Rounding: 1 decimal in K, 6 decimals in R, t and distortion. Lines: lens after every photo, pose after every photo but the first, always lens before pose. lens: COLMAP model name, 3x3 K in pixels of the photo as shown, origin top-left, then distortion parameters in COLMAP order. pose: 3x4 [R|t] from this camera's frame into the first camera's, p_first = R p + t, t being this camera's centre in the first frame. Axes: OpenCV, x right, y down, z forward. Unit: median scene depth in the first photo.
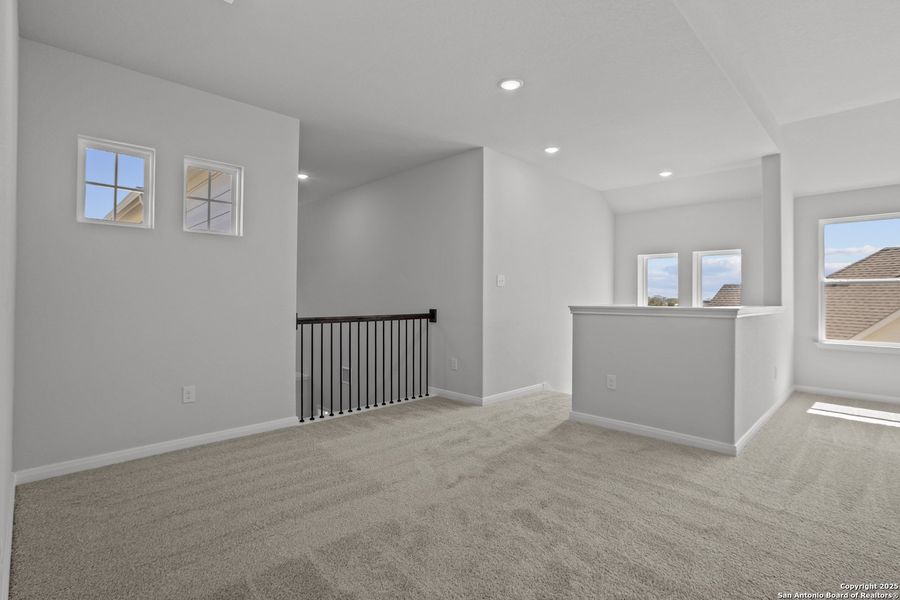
lens RADIAL K [[432.6, 0, 455.2], [0, 432.6, 299.0], [0, 0, 1]] dist [-0.041616, 0.021889]
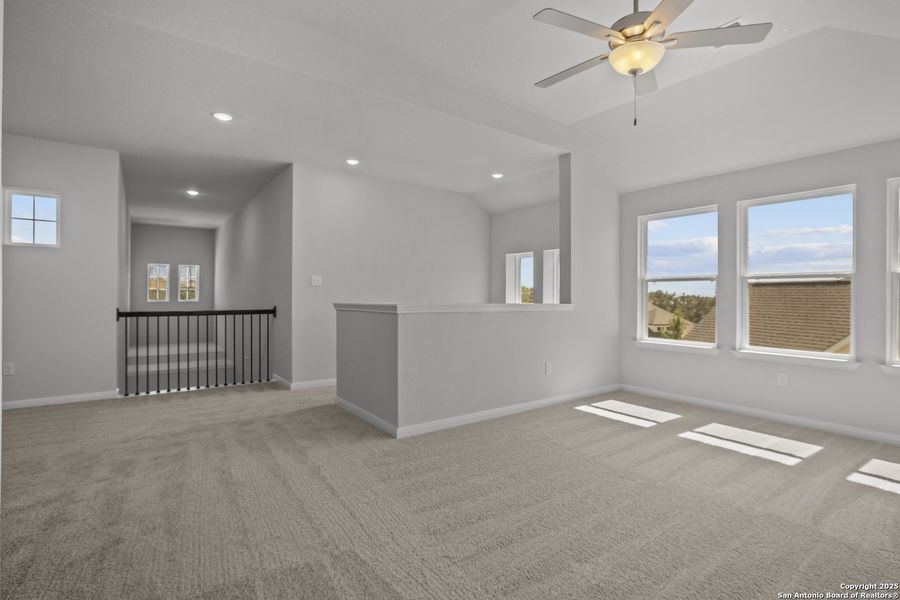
lens RADIAL K [[432.6, 0, 455.2], [0, 432.6, 299.0], [0, 0, 1]] dist [-0.041616, 0.021889]
pose [[0.987438, 0.000391, -0.158005, 0.757078], [0.000122, 0.999995, 0.003238, 0.002471], [0.158005, -0.003217, 0.987433, -0.061777]]
